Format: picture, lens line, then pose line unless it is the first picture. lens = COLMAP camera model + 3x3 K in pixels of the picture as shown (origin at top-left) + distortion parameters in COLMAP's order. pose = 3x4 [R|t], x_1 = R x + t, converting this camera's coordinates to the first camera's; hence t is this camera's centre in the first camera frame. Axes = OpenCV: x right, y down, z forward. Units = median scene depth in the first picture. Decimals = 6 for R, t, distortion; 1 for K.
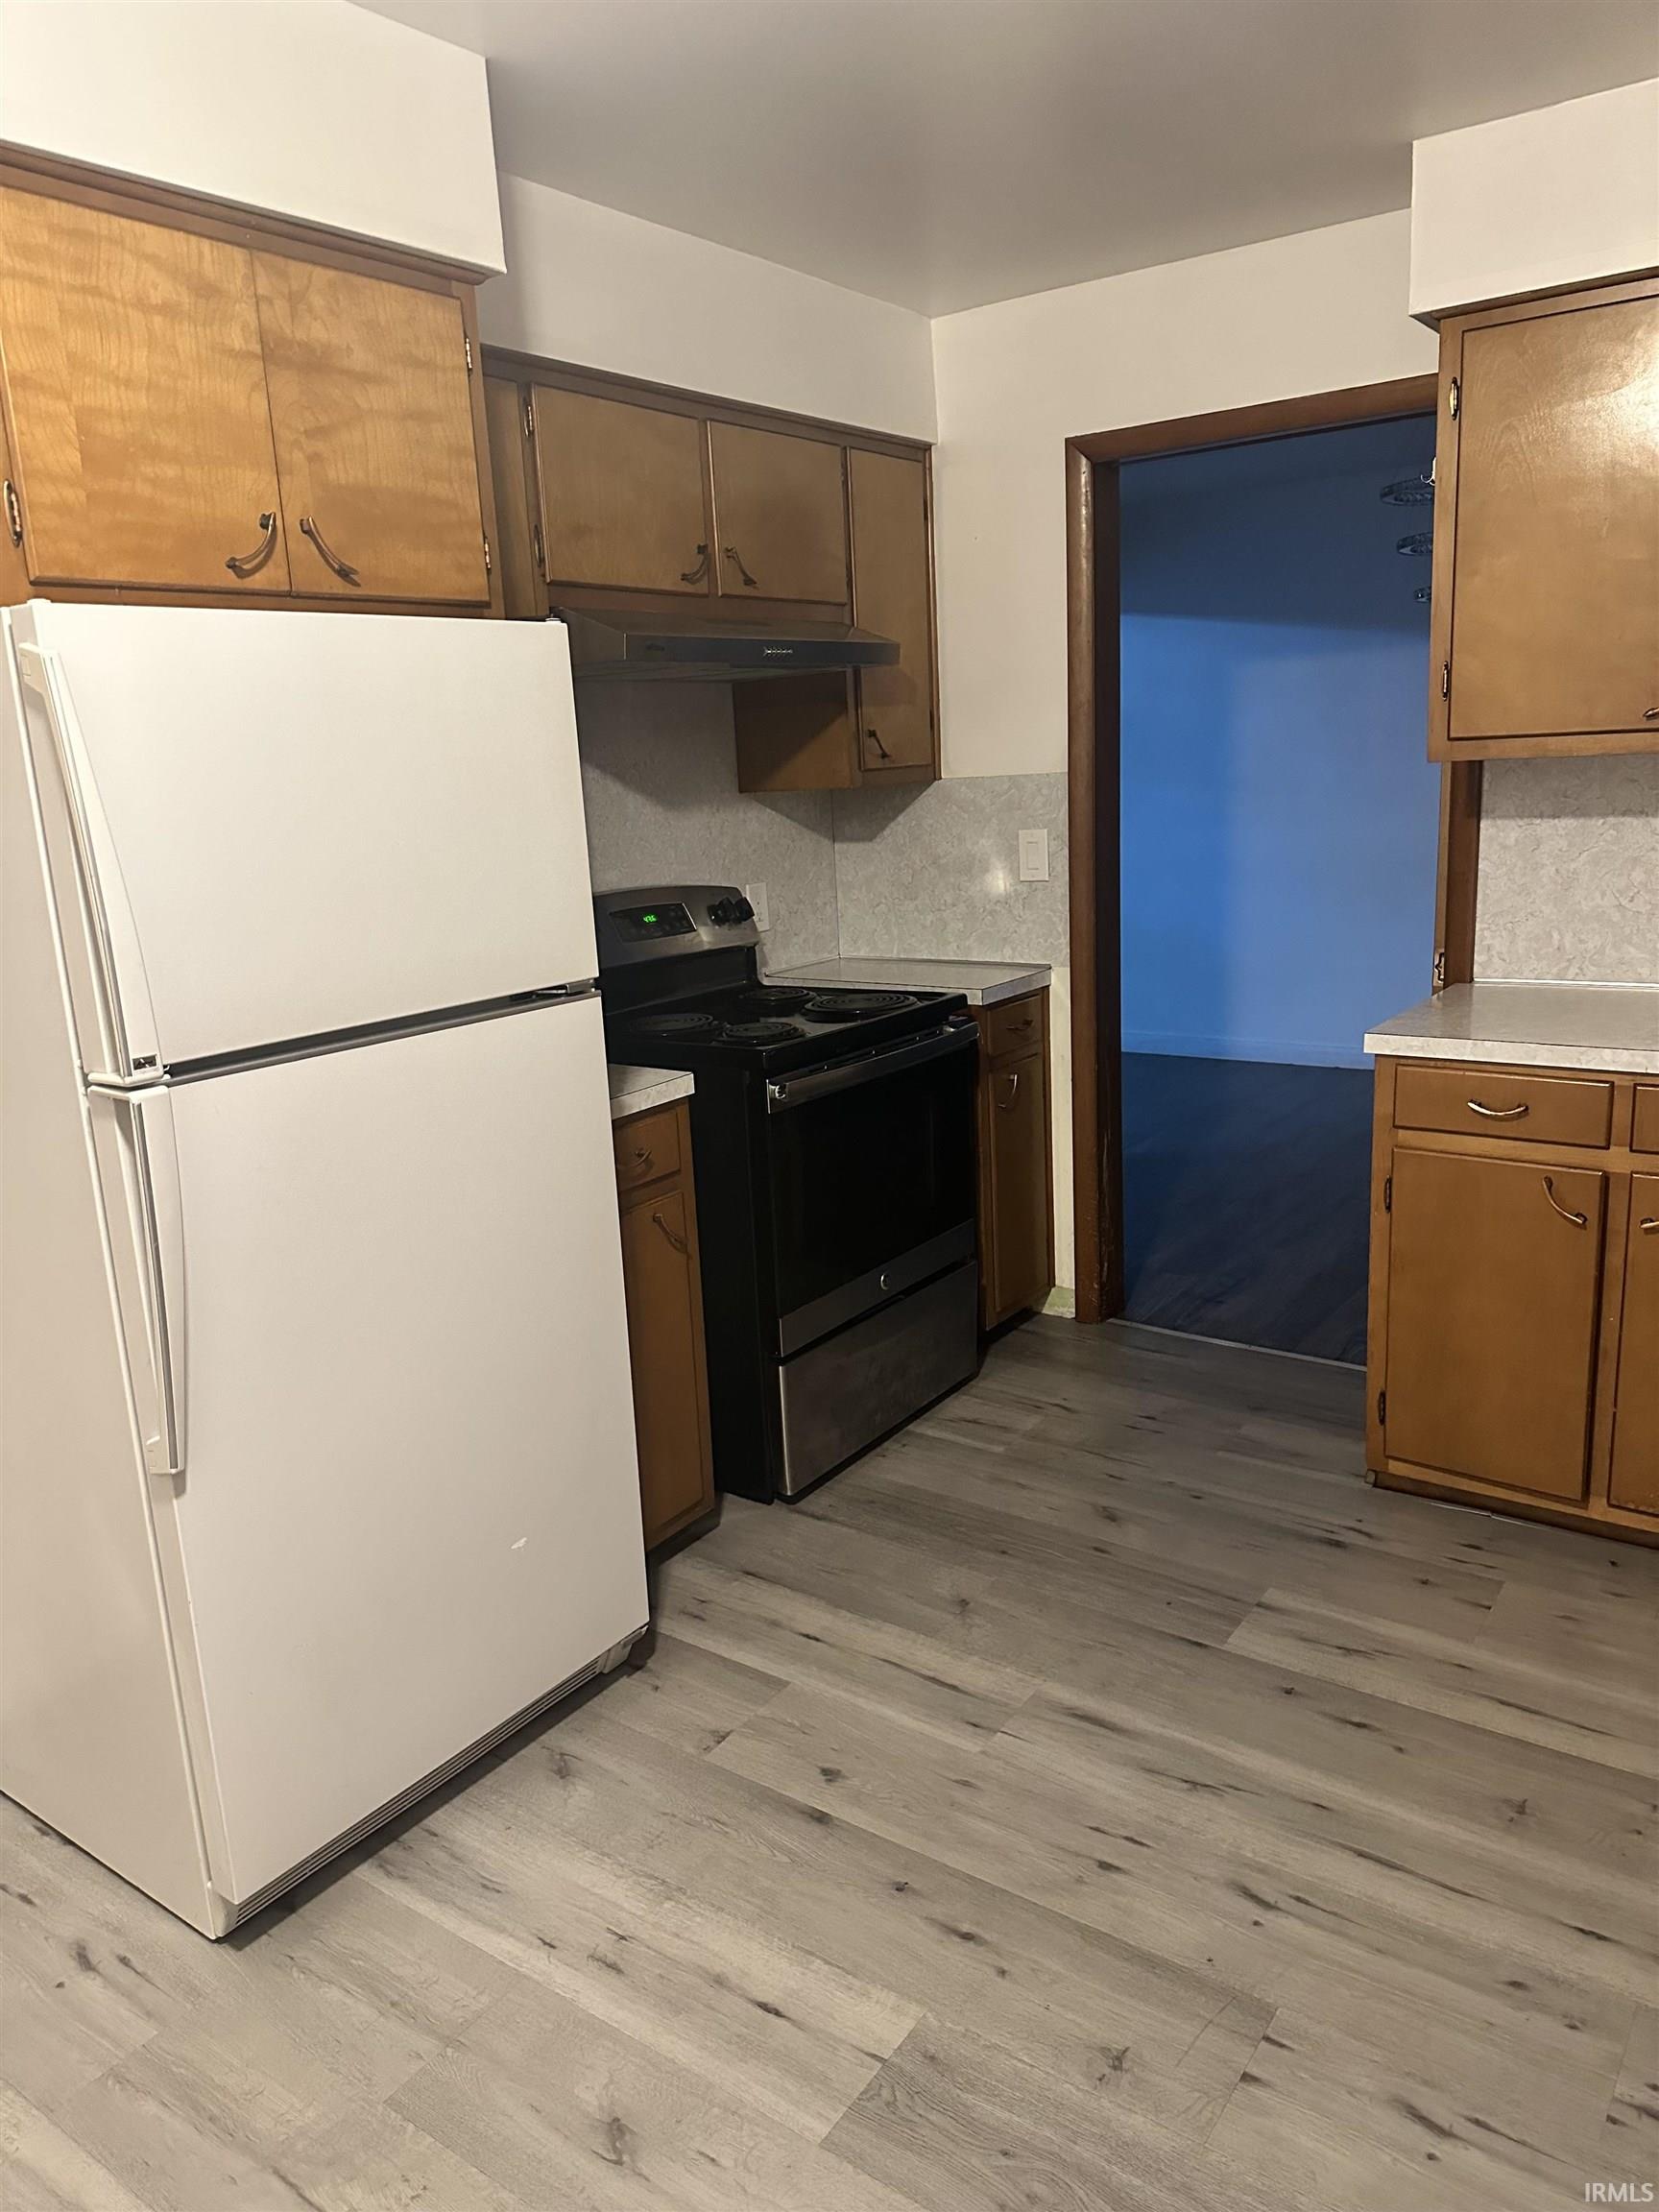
lens RADIAL K [[1564.0, 0, 827.0], [0, 1564.0, 1105.1], [0, 0, 1]] dist [-0.004696, -0.002461]
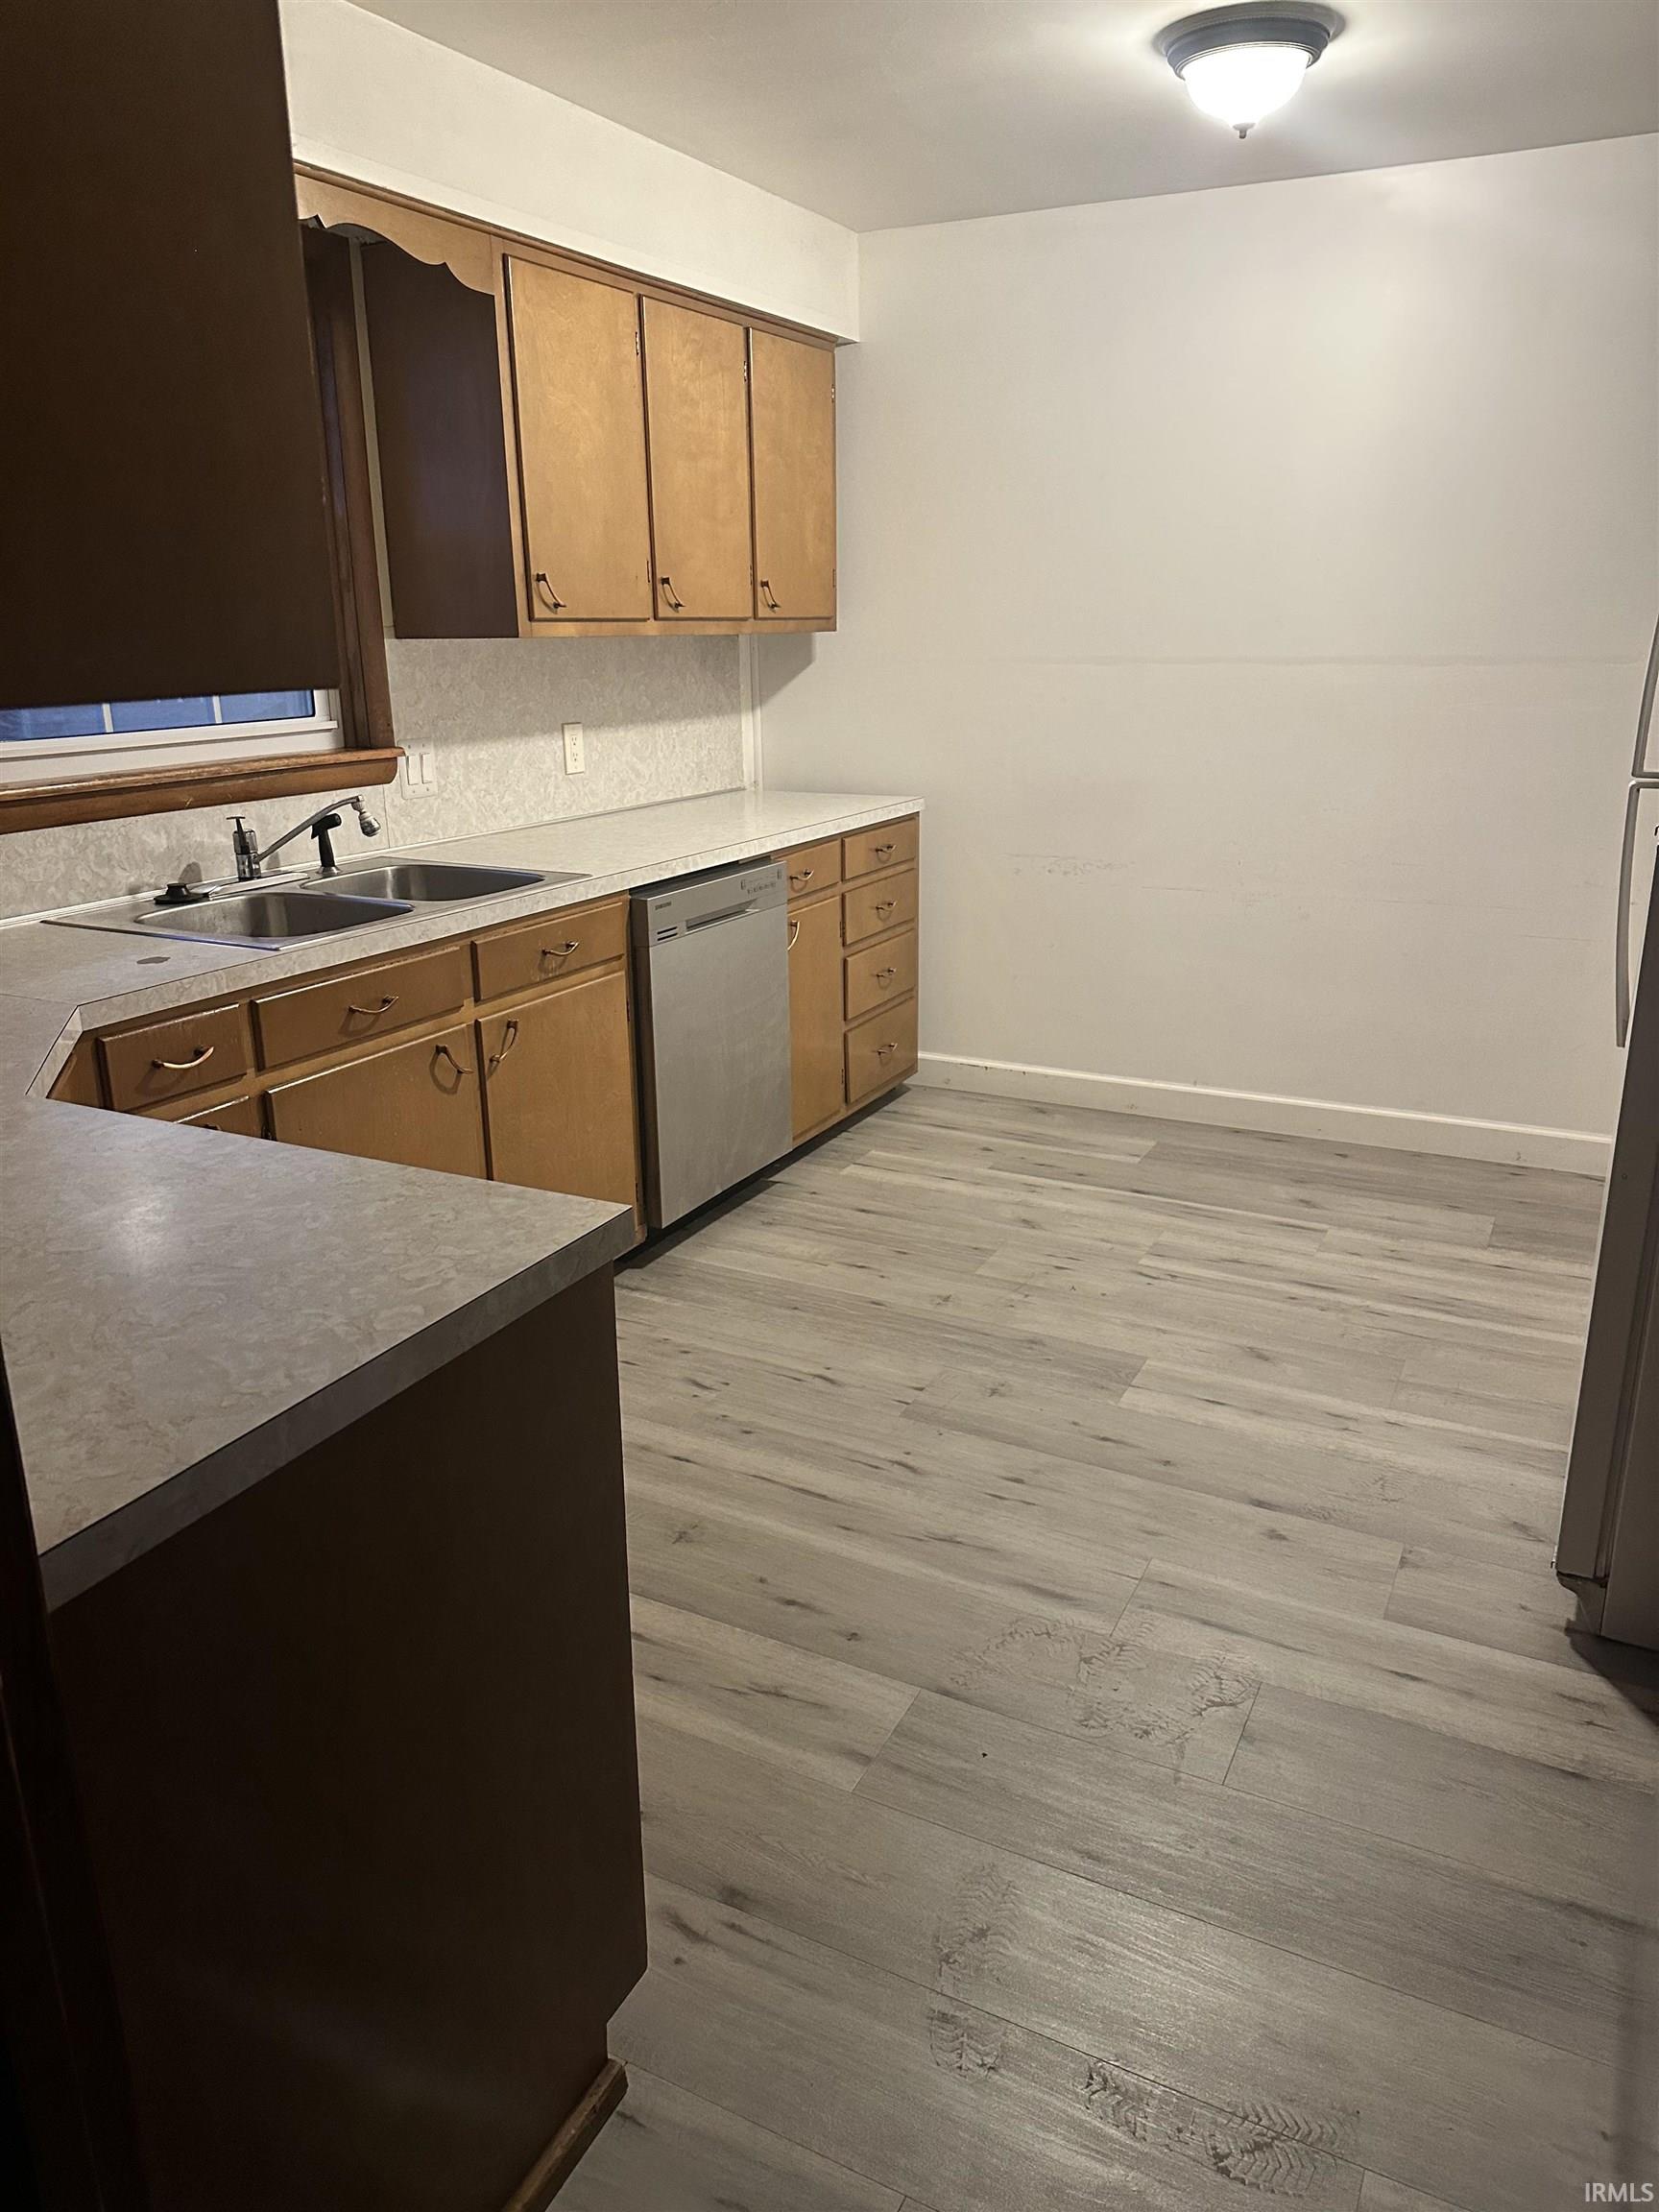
lens RADIAL K [[1564.0, 0, 826.9], [0, 1564.0, 1102.1], [0, 0, 1]] dist [-0.004696, -0.002461]
pose [[-0.986031, 0.115762, -0.119759, 0.441257], [0.038482, 0.857882, 0.512404, -0.438535], [0.162056, 0.500638, -0.850353, 1.868542]]
